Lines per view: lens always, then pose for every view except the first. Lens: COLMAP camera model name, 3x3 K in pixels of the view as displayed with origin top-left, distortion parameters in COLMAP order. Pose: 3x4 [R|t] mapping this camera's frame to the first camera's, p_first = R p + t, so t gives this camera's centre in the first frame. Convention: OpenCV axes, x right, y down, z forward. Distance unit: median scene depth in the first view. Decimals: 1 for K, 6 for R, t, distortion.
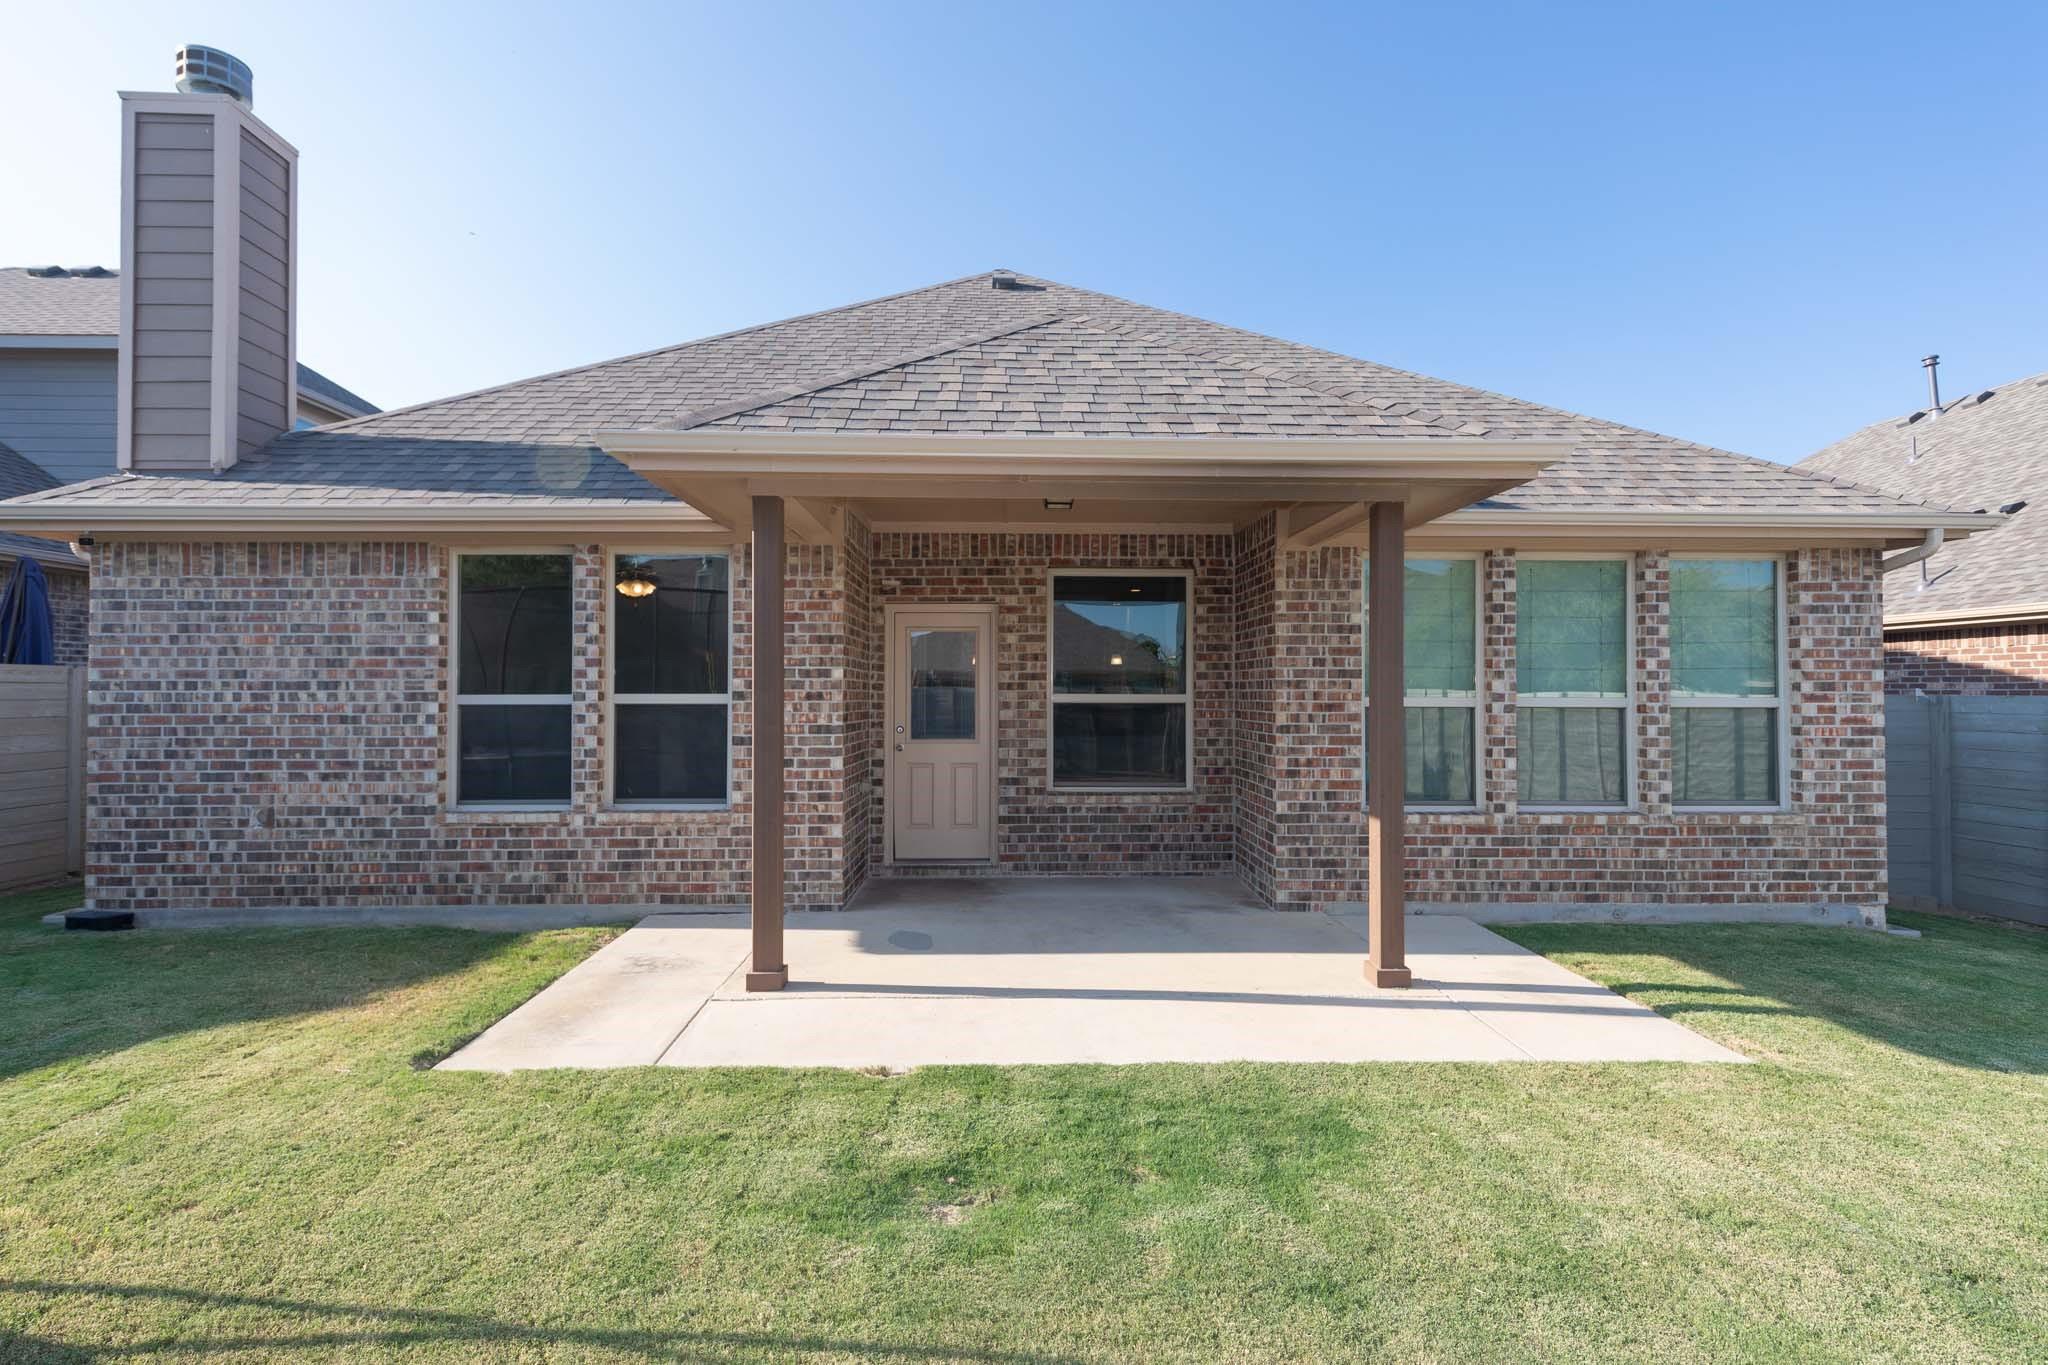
lens RADIAL K [[1020.5, 0, 1013.0], [0, 1020.5, 677.7], [0, 0, 1]] dist [0.005252, 0.000609]
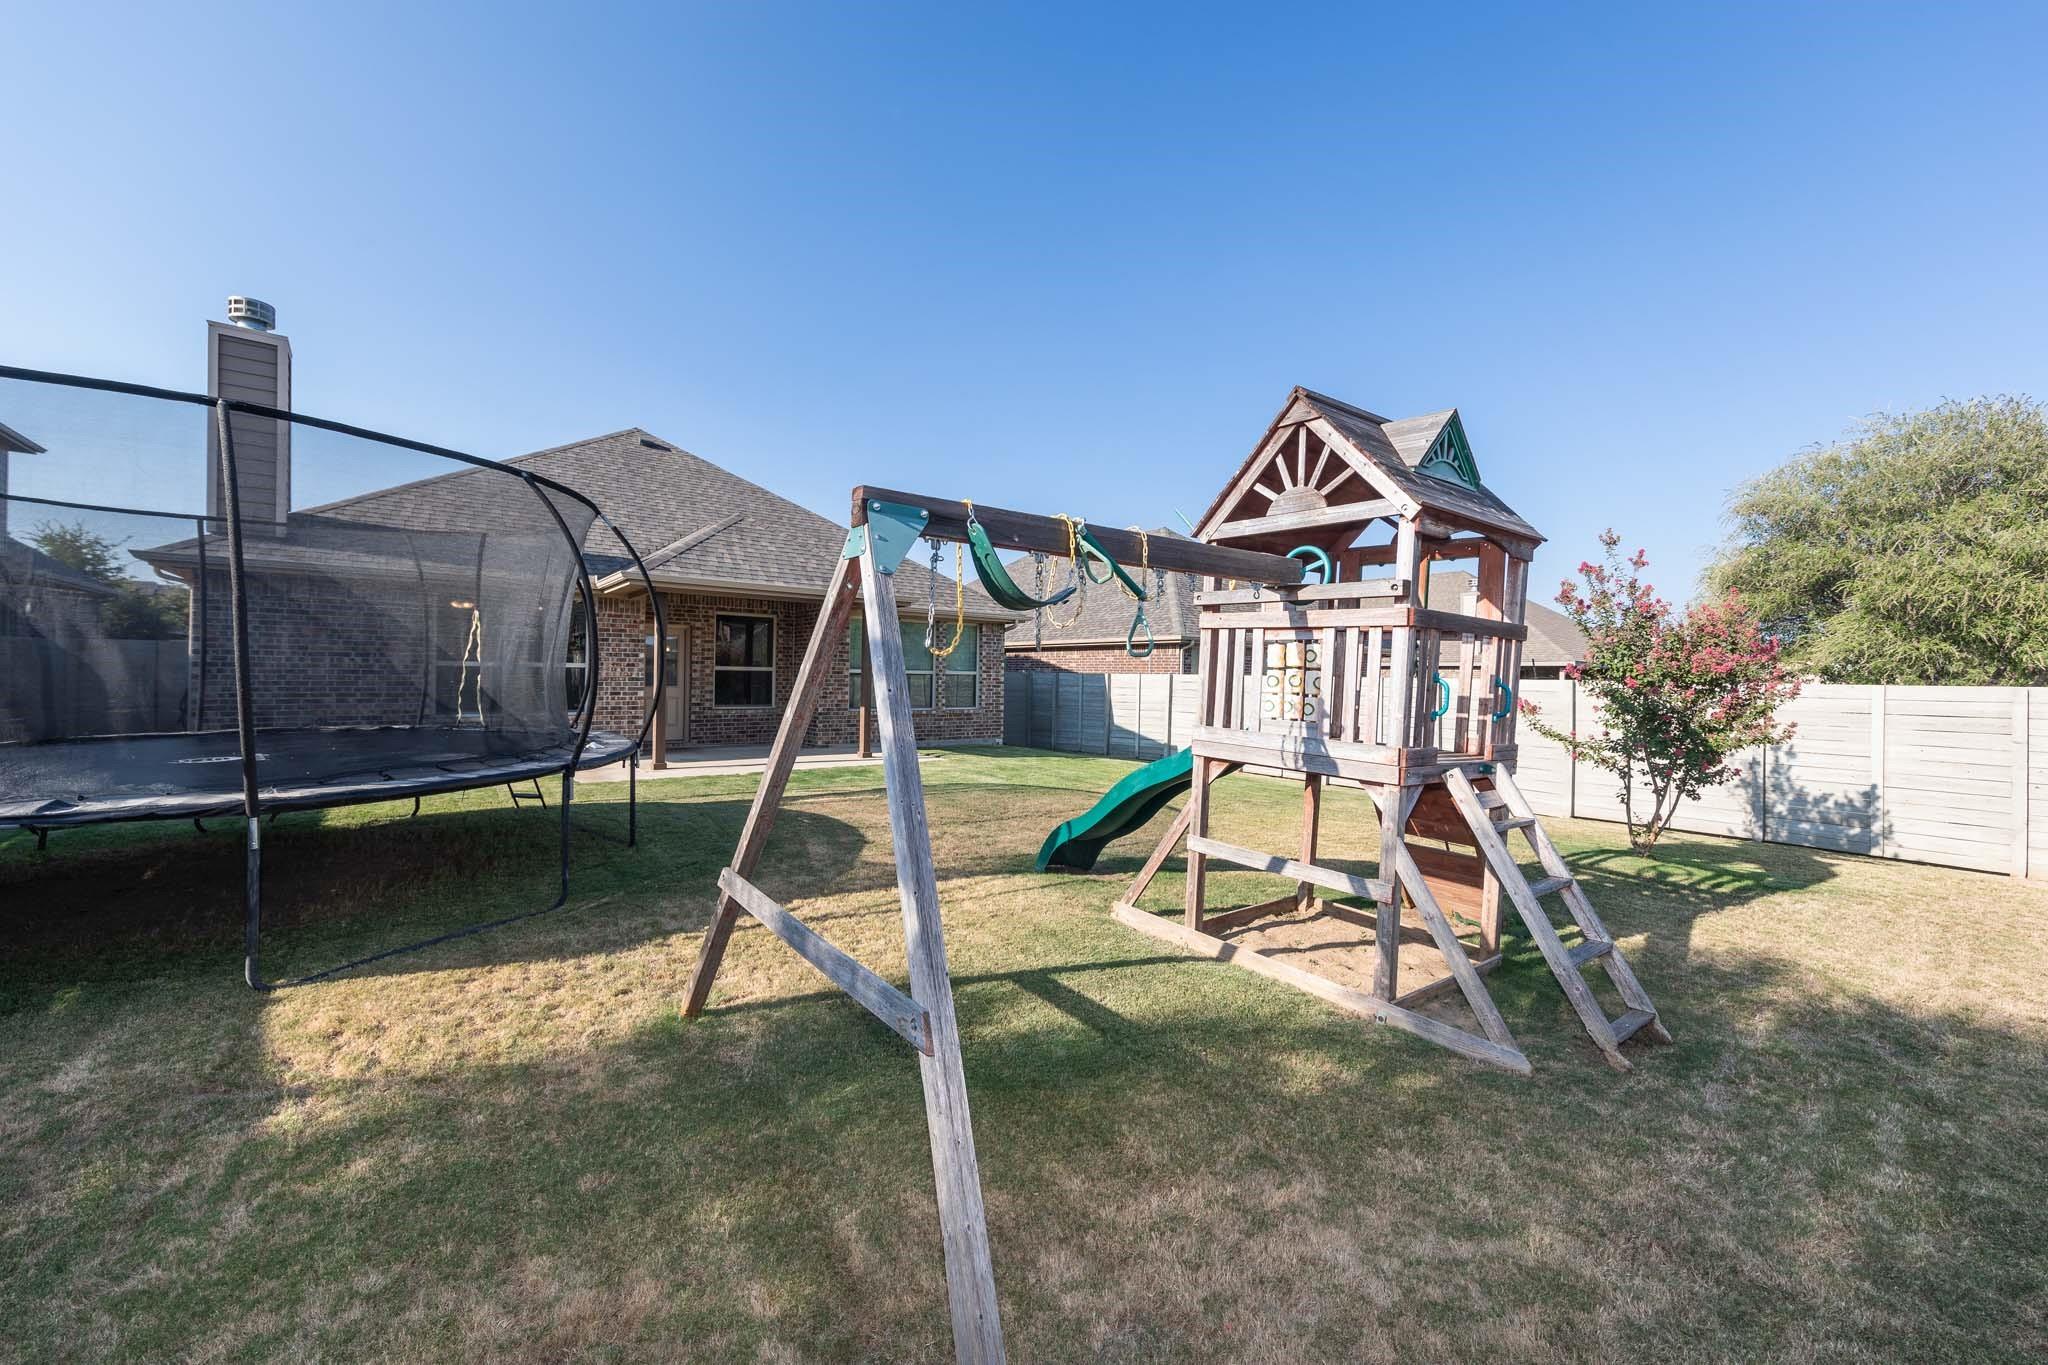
lens RADIAL K [[801.2, 0, 1017.9], [0, 801.2, 677.7], [0, 0, 1]] dist [0.000040, 0.000006]
pose [[0.808007, 0.009593, 0.589094, -0.542578], [-0.022121, 0.999656, 0.014062, 0.001957], [-0.588757, -0.024394, 0.807942, -0.977294]]
